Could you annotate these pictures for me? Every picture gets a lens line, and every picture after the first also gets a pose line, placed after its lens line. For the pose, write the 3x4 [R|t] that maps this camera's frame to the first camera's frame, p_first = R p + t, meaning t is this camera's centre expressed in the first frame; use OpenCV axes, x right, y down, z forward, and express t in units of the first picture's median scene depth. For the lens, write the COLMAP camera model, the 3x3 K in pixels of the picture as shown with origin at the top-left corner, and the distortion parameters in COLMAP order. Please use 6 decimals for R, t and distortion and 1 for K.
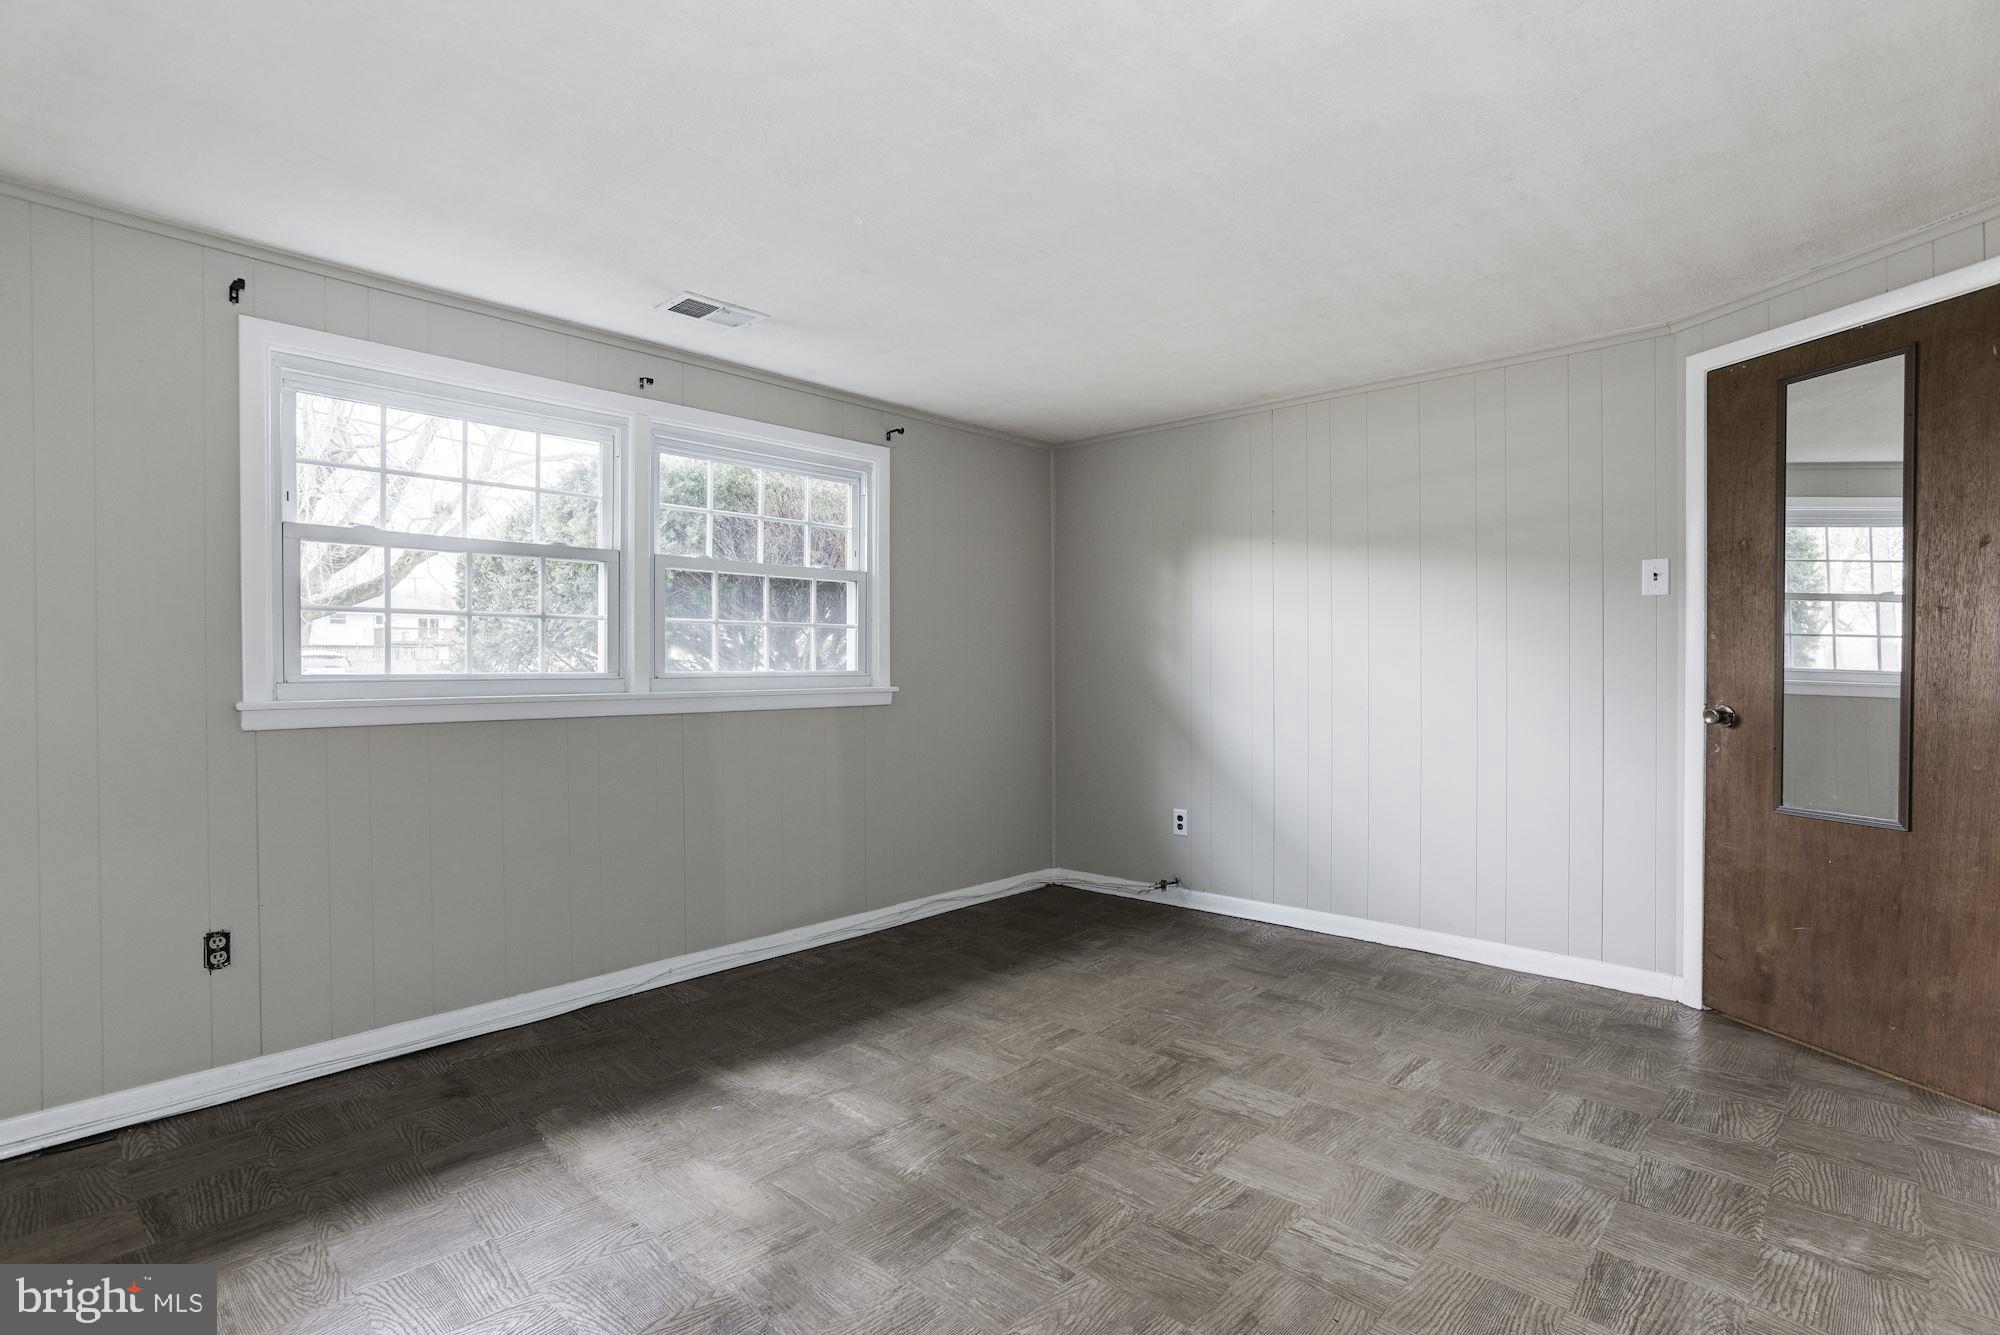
lens RADIAL K [[1007.4, 0, 993.0], [0, 1007.4, 666.2], [0, 0, 1]] dist [-0.064735, 0.034442]
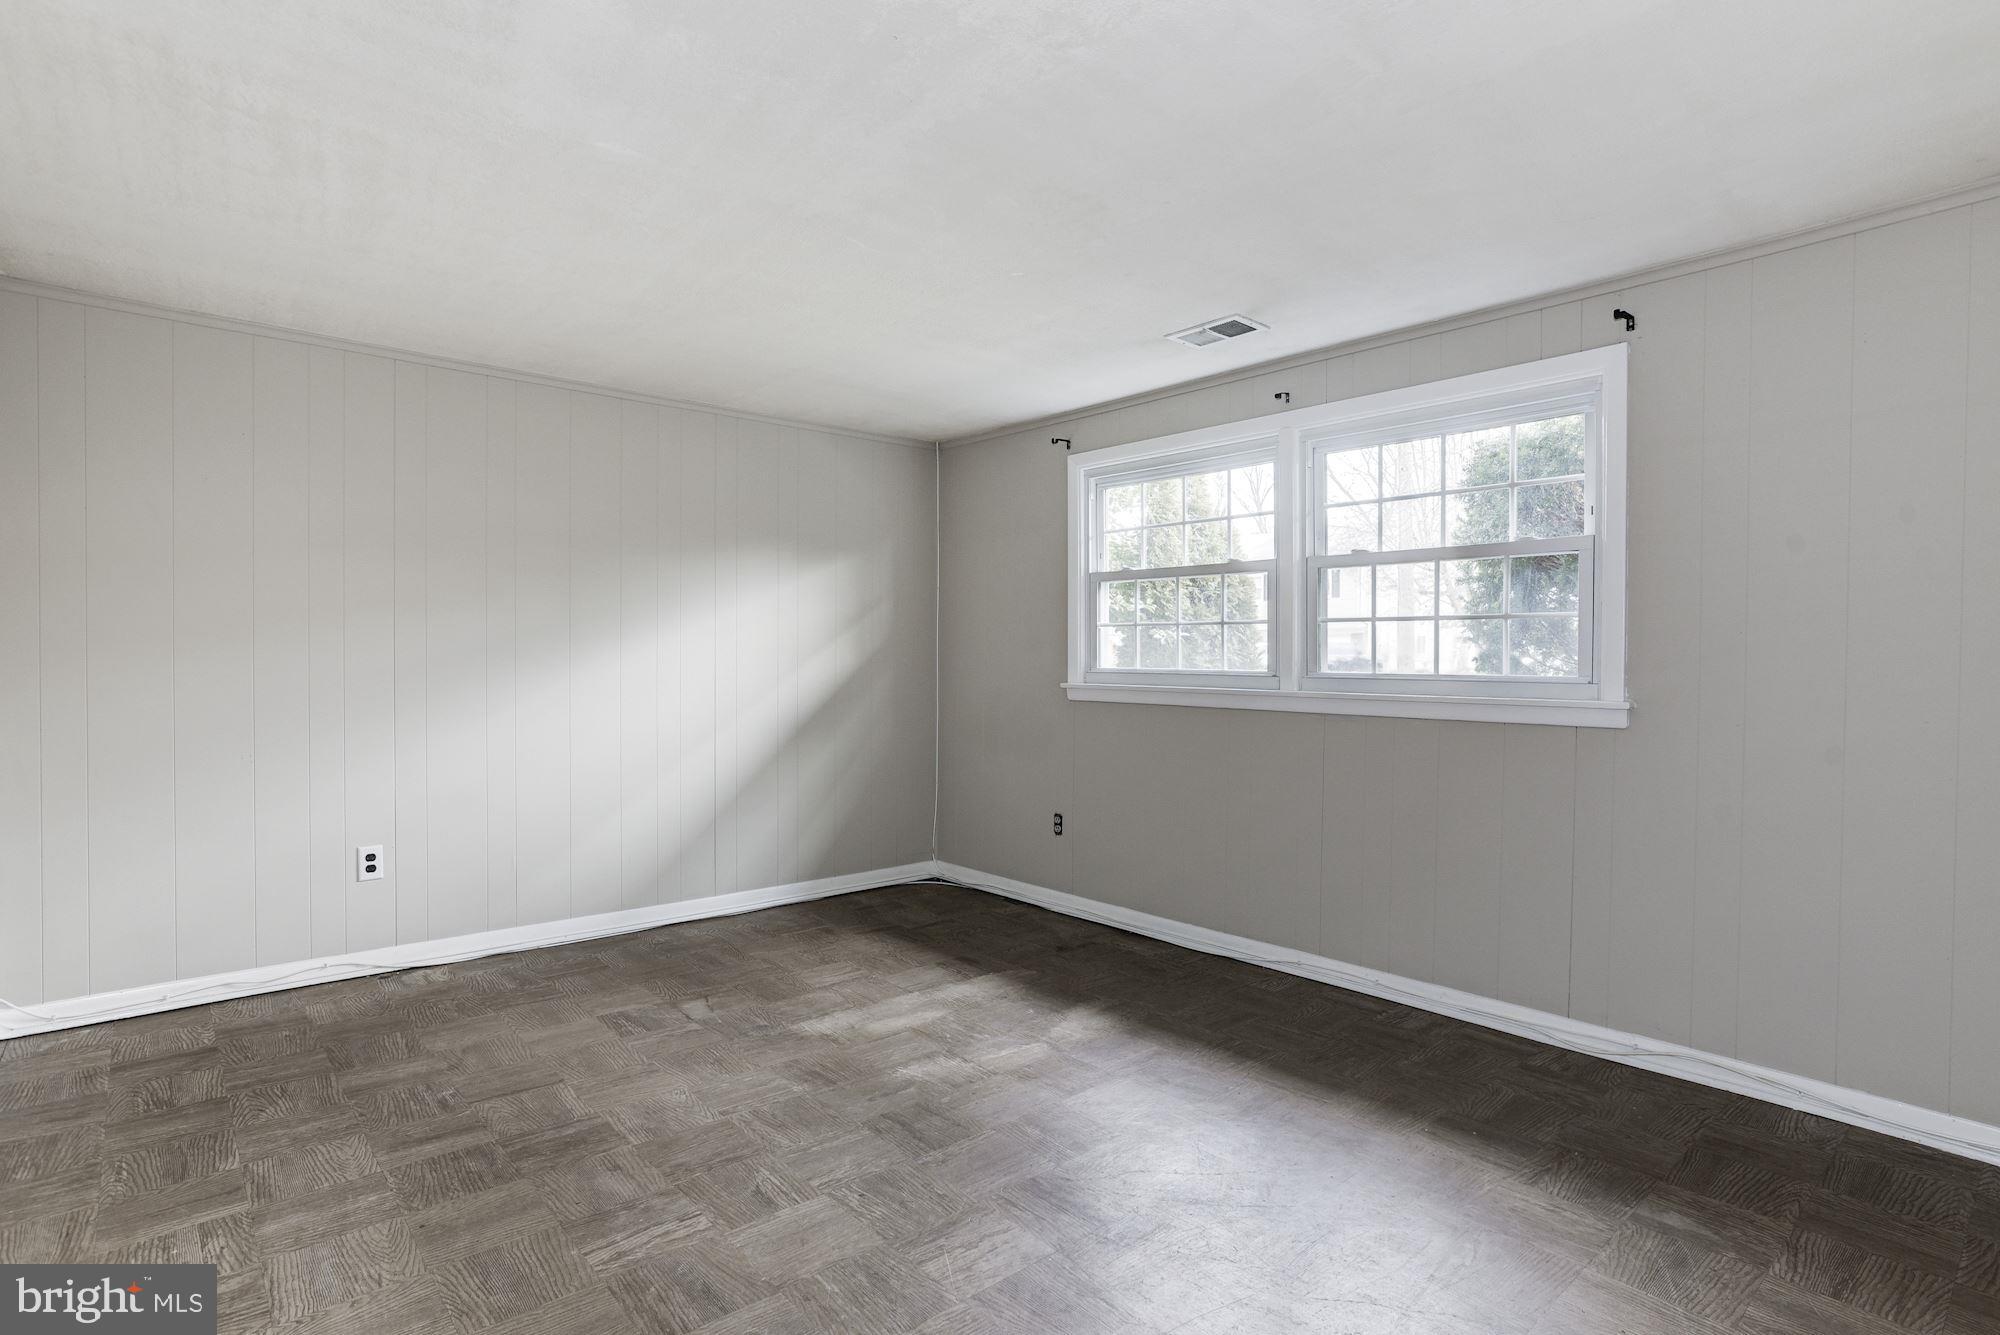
lens RADIAL K [[1007.4, 0, 993.0], [0, 1007.4, 666.2], [0, 0, 1]] dist [-0.064735, 0.034442]
pose [[-0.128290, 0.012369, -0.991660, 0.965319], [-0.009089, 0.999866, 0.013647, -0.014730], [0.991695, 0.010764, -0.128160, 1.077363]]
